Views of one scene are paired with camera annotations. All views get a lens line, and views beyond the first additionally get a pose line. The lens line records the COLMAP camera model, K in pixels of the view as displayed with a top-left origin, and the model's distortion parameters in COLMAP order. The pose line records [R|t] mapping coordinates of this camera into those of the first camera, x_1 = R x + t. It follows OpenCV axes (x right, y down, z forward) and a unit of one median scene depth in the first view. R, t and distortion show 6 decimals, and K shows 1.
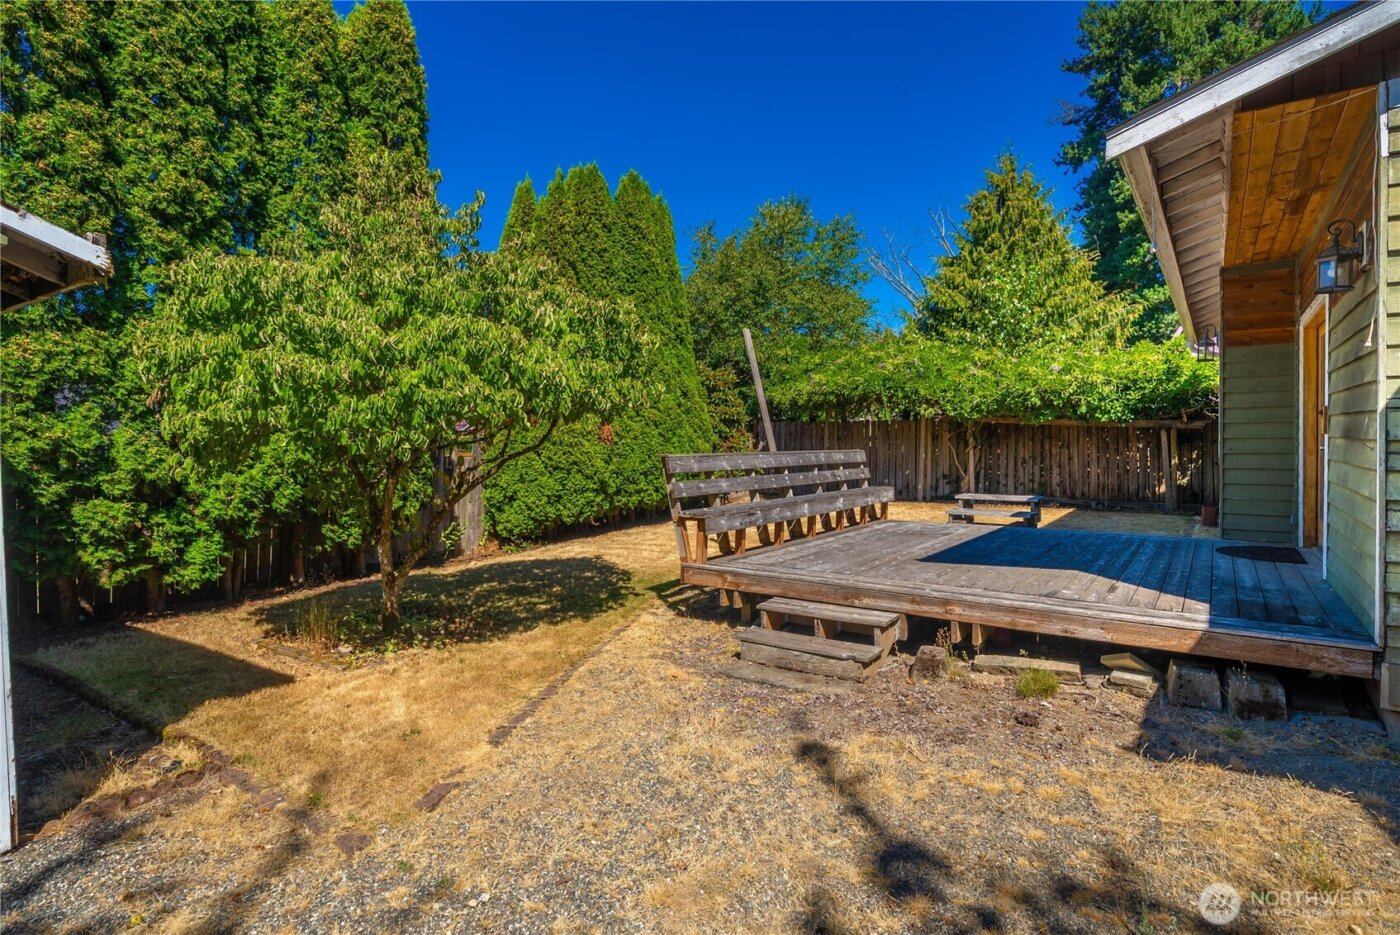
lens RADIAL K [[748.6, 0, 700.8], [0, 748.6, 457.2], [0, 0, 1]] dist [0.001570, 0.000615]
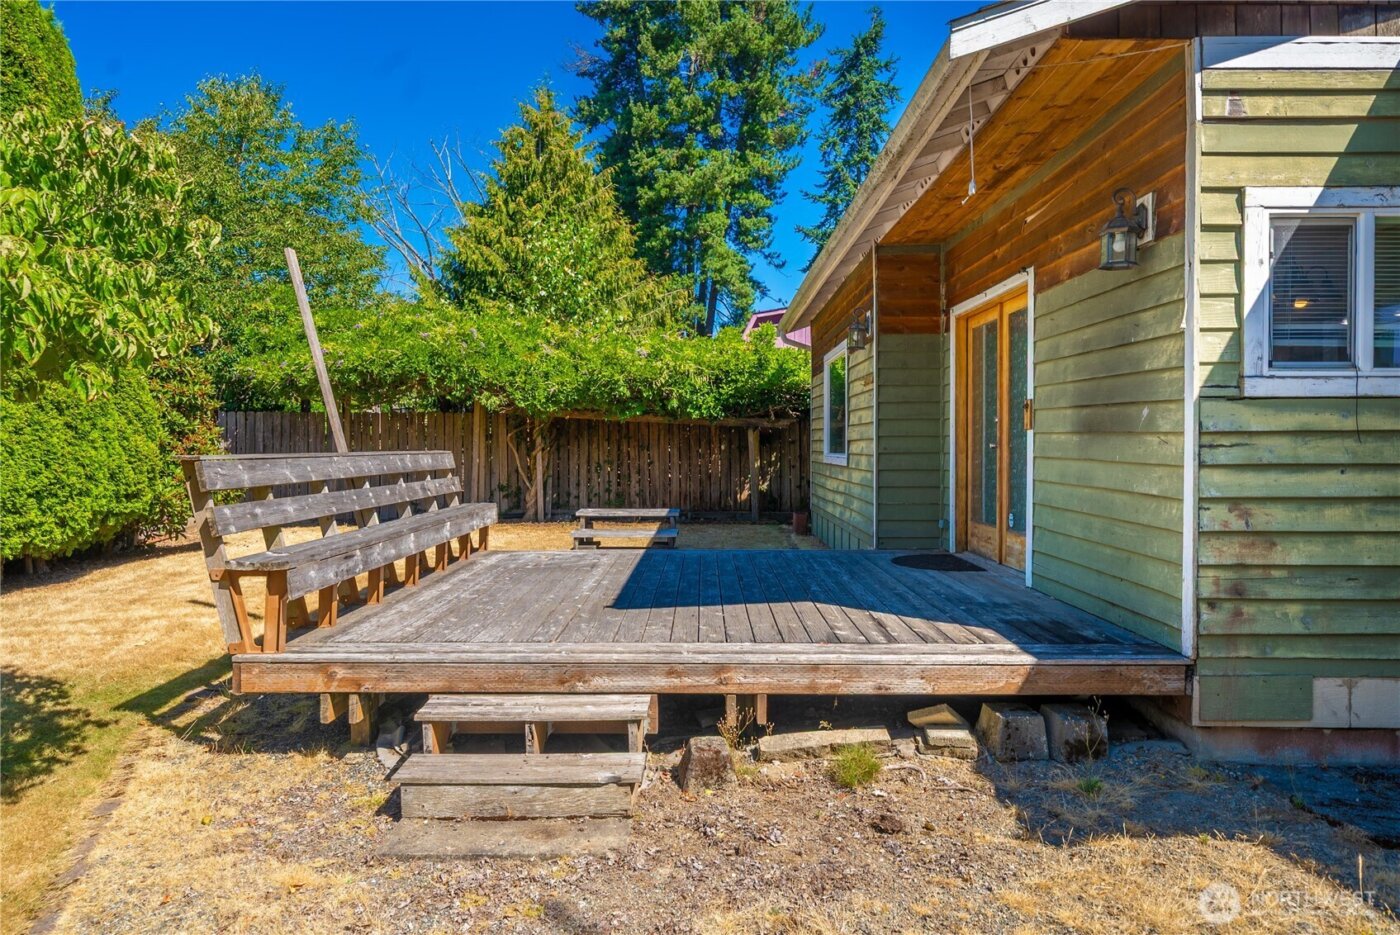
lens RADIAL K [[934.1, 0, 700.0], [0, 934.1, 467.5], [0, 0, 1]] dist [0.002364, 0.001567]
pose [[0.812883, -0.011135, 0.582321, -0.109075], [0.009964, 0.999937, 0.005211, 0.003686], [-0.582342, 0.001566, 0.812942, 0.192484]]
